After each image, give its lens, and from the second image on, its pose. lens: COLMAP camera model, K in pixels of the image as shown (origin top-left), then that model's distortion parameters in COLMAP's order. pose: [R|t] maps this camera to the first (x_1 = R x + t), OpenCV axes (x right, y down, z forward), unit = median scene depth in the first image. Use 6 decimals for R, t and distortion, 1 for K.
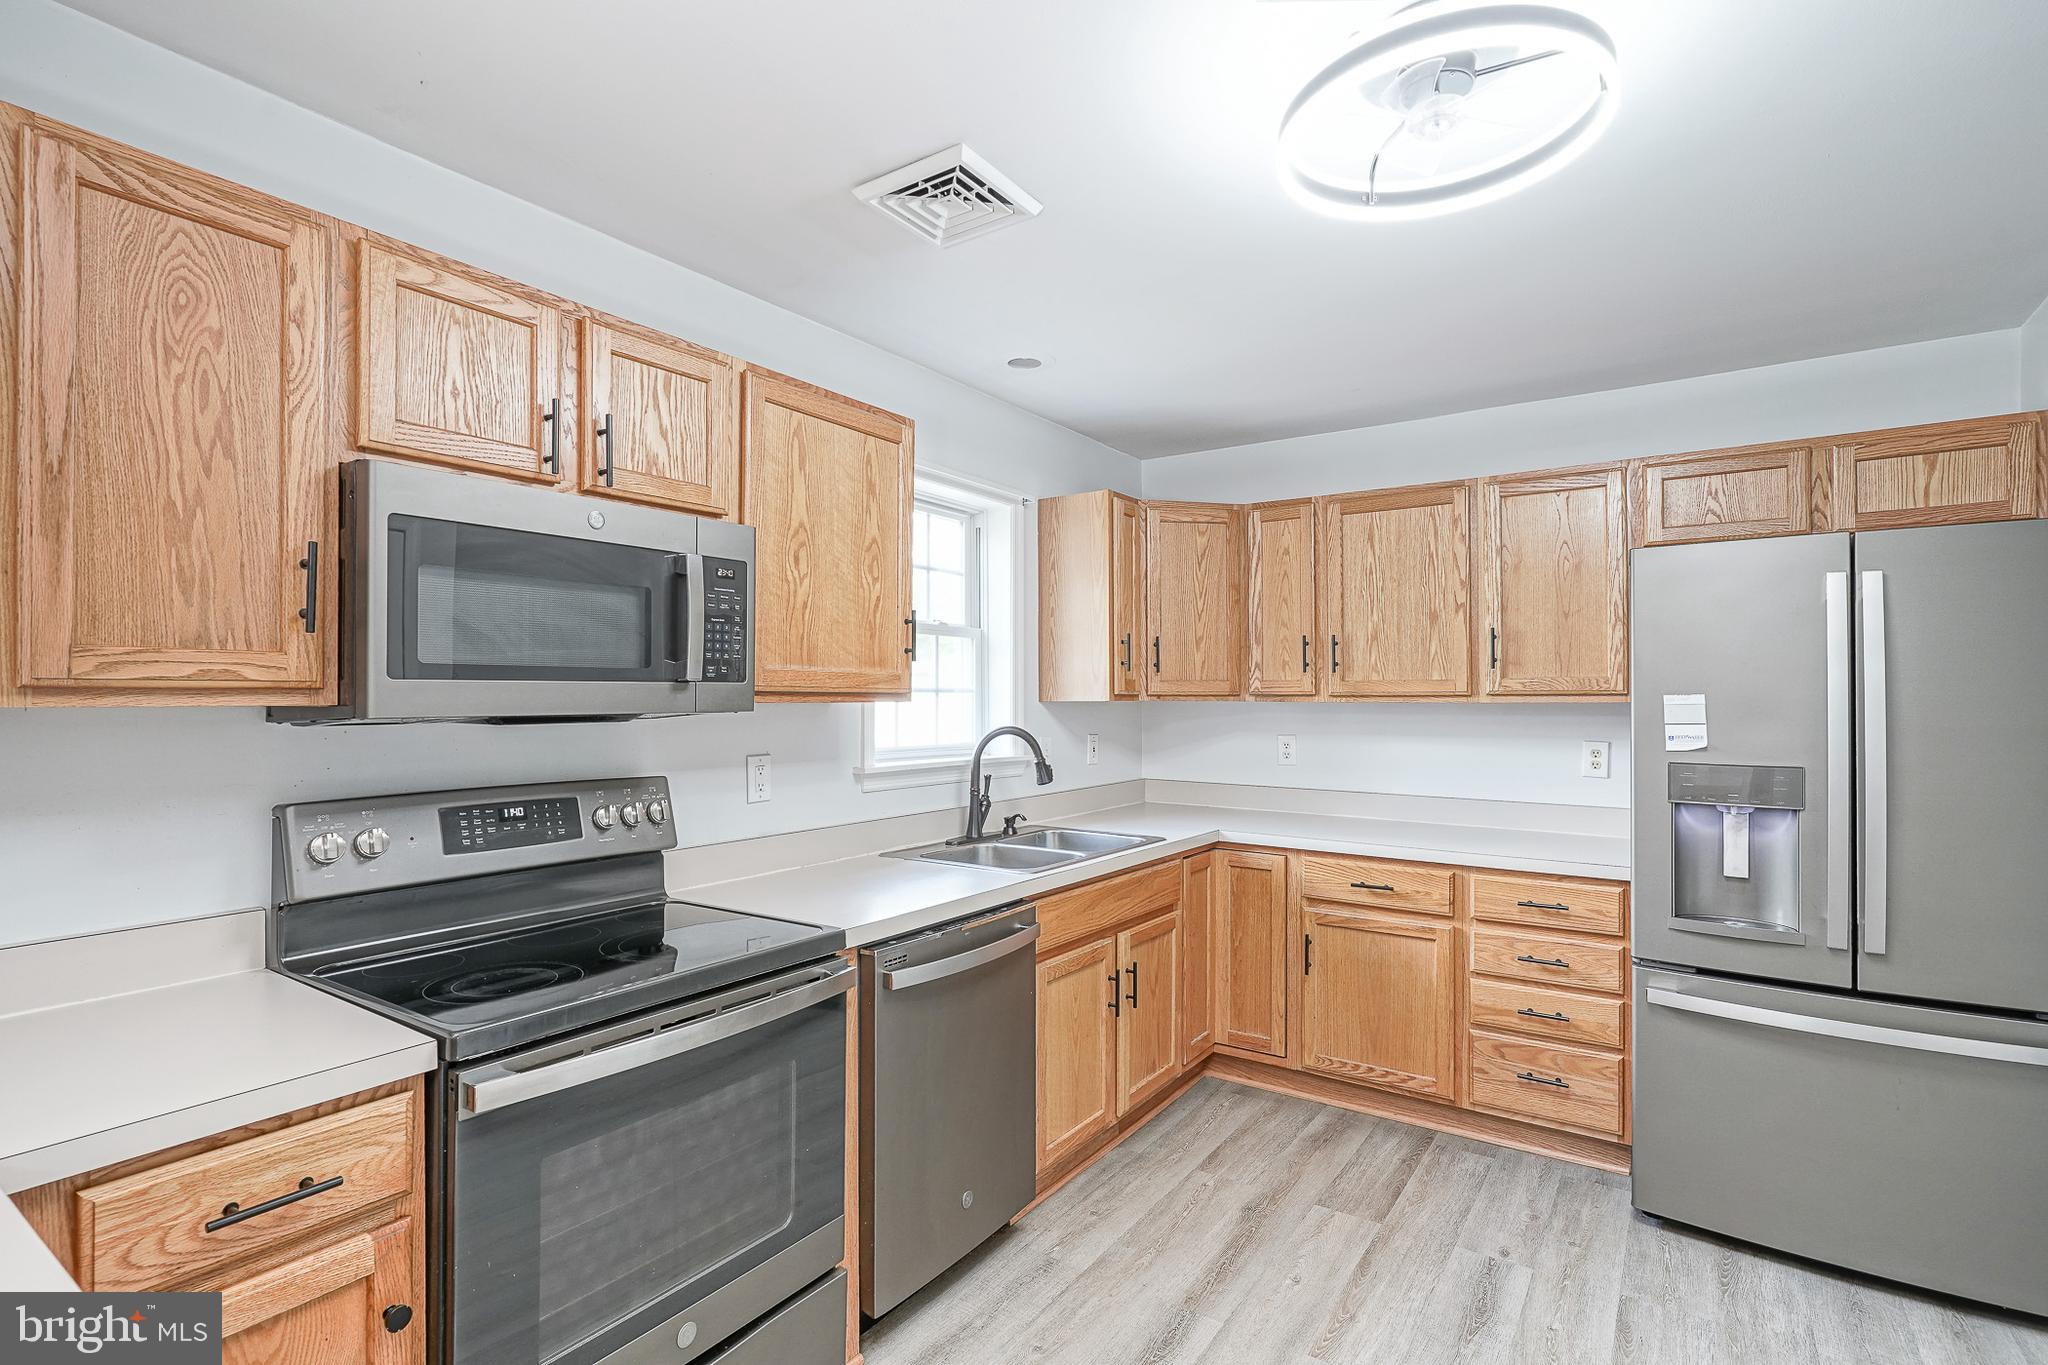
lens RADIAL K [[998.0, 0, 985.0], [0, 998.0, 689.5], [0, 0, 1]] dist [-0.007988, 0.006234]
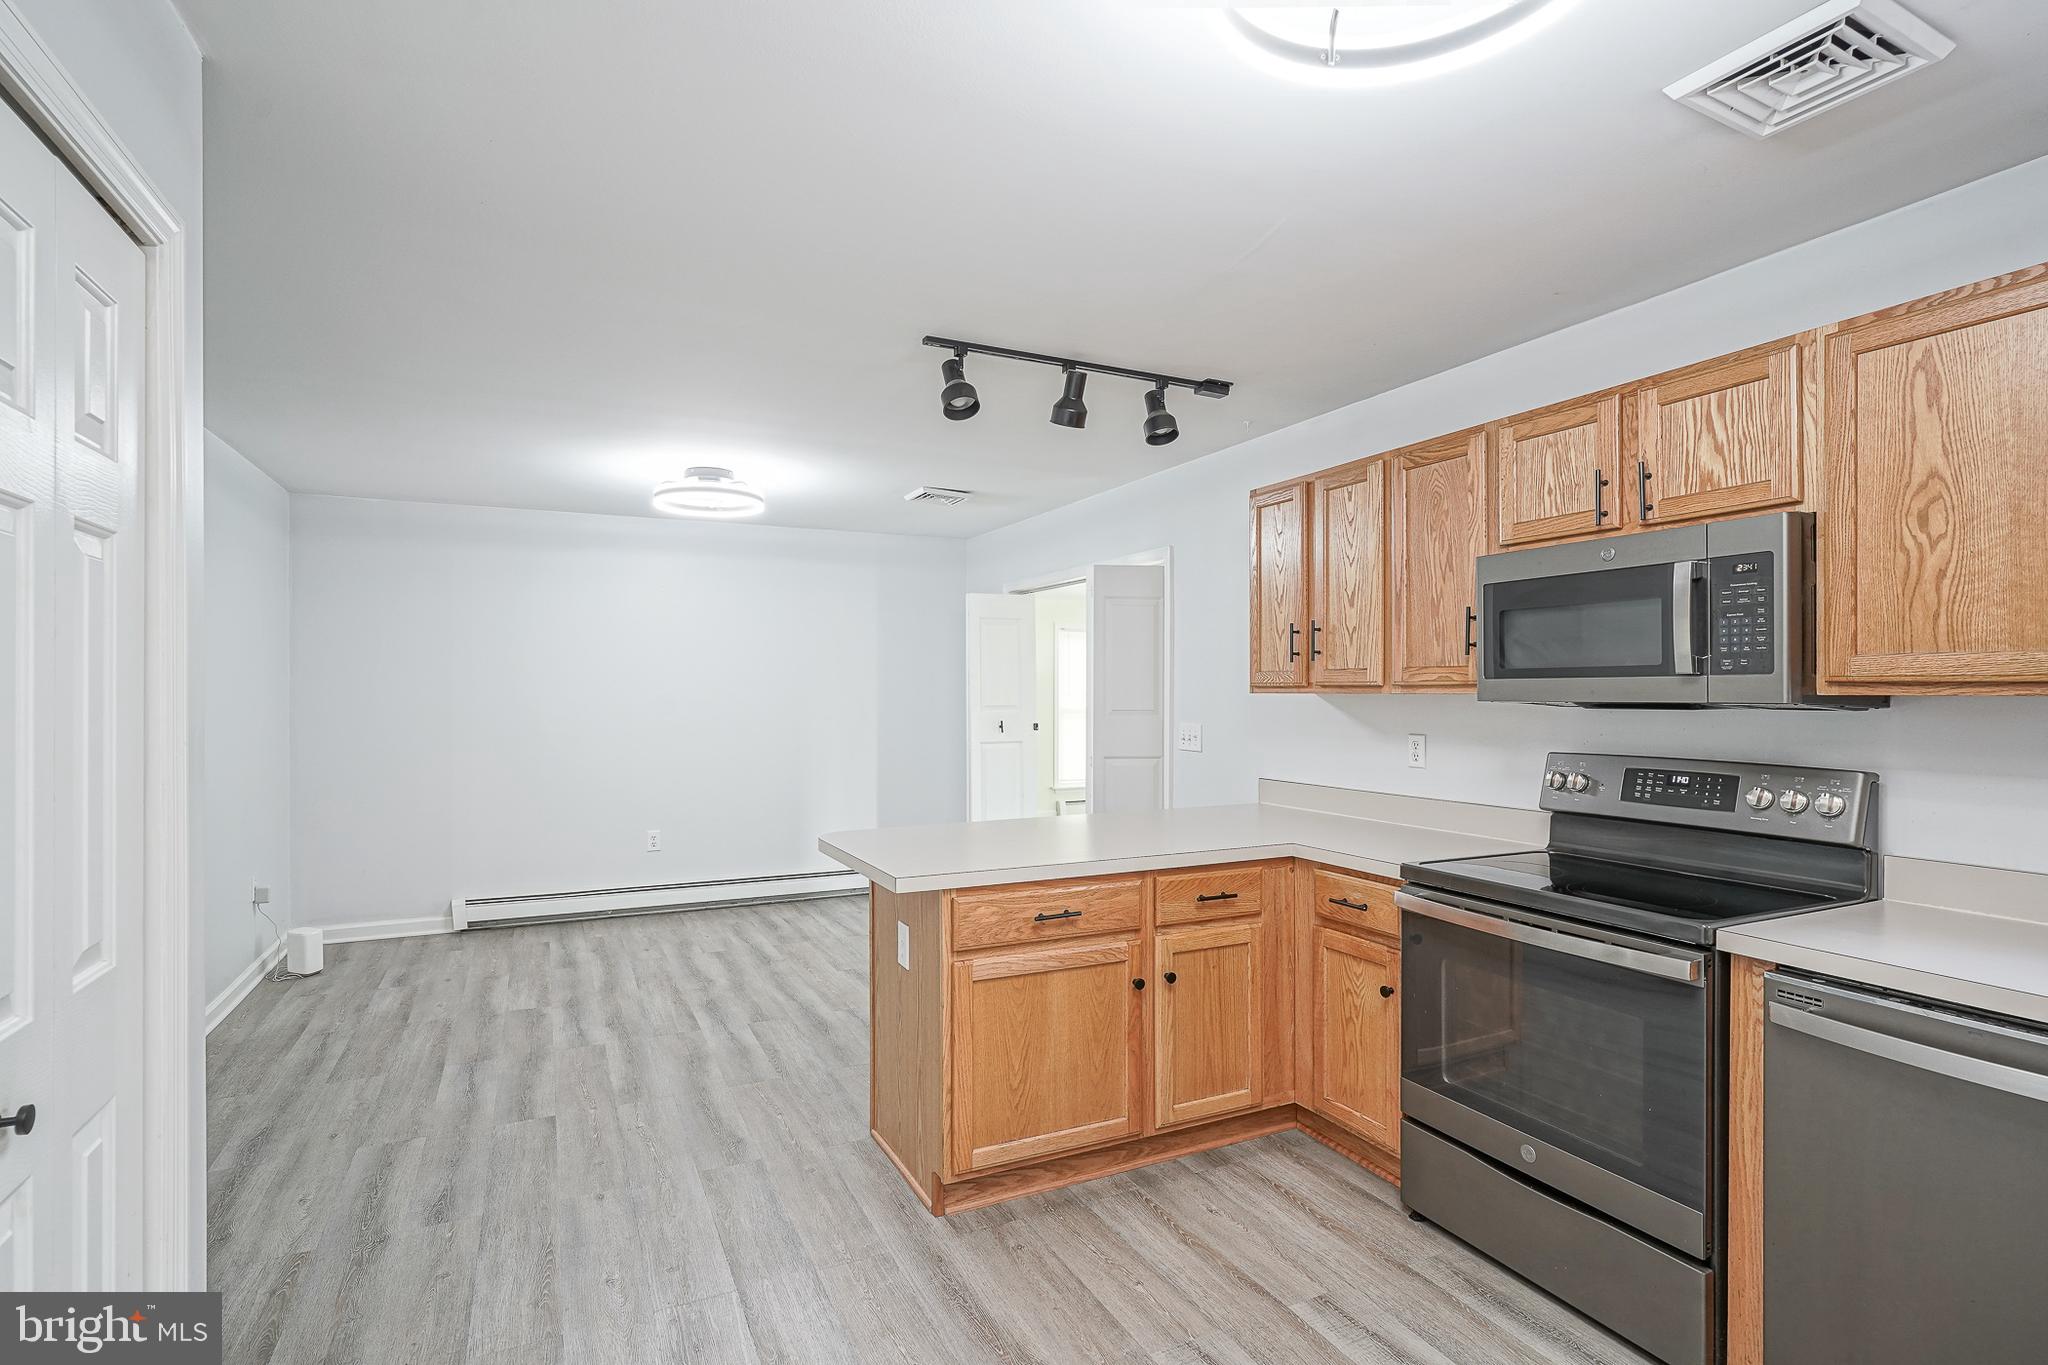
lens RADIAL K [[998.0, 0, 1013.0], [0, 998.0, 692.0], [0, 0, 1]] dist [-0.007988, 0.006234]
pose [[-0.487796, 0.003364, -0.872951, 0.882994], [0.009499, 0.999954, -0.001455, 0.004591], [0.872906, -0.009002, -0.487805, 0.741265]]
